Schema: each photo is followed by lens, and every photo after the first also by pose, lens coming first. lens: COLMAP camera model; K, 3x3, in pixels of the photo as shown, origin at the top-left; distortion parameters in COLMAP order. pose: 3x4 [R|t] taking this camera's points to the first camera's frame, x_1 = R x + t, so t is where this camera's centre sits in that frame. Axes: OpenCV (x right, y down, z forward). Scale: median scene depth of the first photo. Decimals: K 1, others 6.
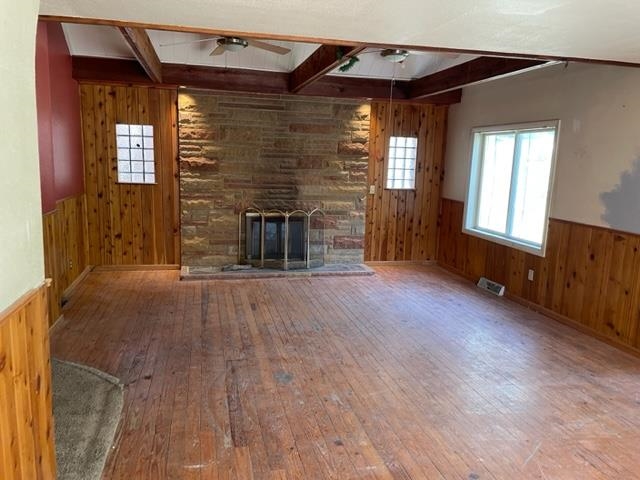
lens RADIAL K [[475.8, 0, 318.9], [0, 475.8, 241.5], [0, 0, 1]] dist [0.099868, -0.124234]
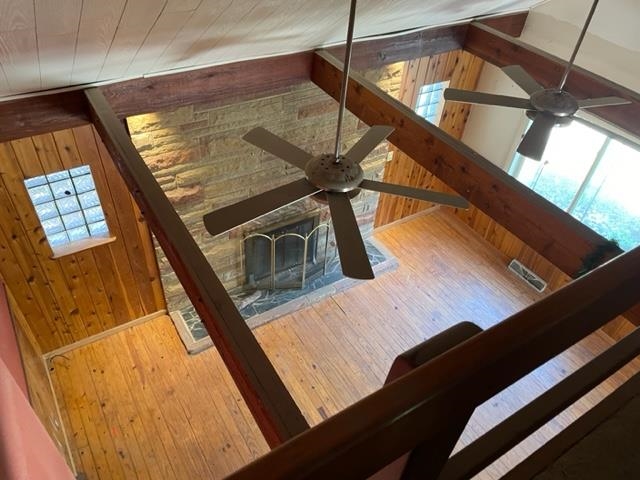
lens RADIAL K [[475.8, 0, 318.9], [0, 475.8, 241.5], [0, 0, 1]] dist [0.099868, -0.124234]
pose [[0.948758, -0.190027, 0.252484, -0.240871], [0.023312, 0.838902, 0.543784, -0.461317], [-0.315142, -0.510033, 0.800344, 0.391483]]
